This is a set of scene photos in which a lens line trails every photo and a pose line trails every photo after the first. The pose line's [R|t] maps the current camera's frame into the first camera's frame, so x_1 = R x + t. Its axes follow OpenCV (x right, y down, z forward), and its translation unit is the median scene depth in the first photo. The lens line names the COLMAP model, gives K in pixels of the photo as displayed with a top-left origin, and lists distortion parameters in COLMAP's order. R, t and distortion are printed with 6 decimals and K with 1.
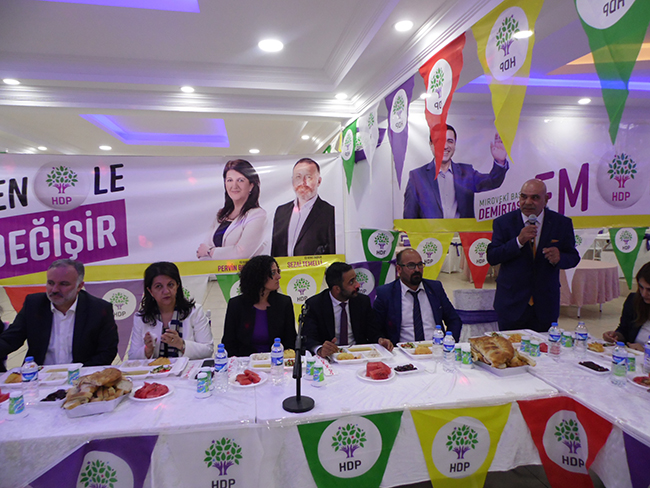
lens RADIAL K [[433.1, 0, 322.8], [0, 433.1, 243.3], [0, 0, 1]] dist [0.023326, 0.001689]
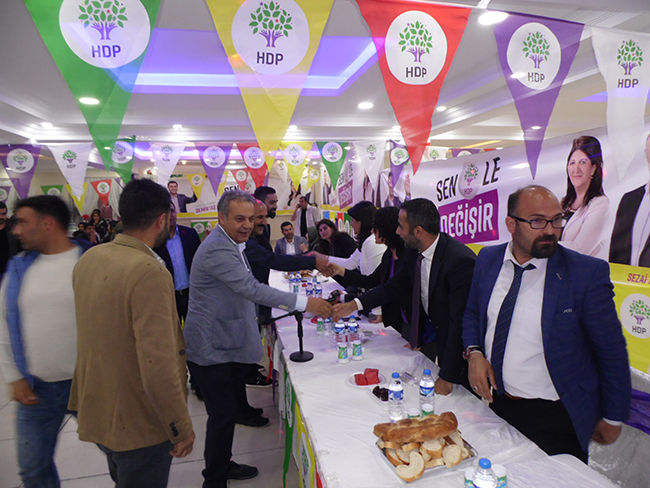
lens RADIAL K [[433.1, 0, 324.0], [0, 433.1, 244.3], [0, 0, 1]] dist [0.023326, 0.001689]
pose [[0.043035, 0.116561, -0.992251, 0.647950], [-0.038375, 0.992631, 0.114942, -0.071732], [0.998336, 0.033131, 0.047191, 0.511291]]
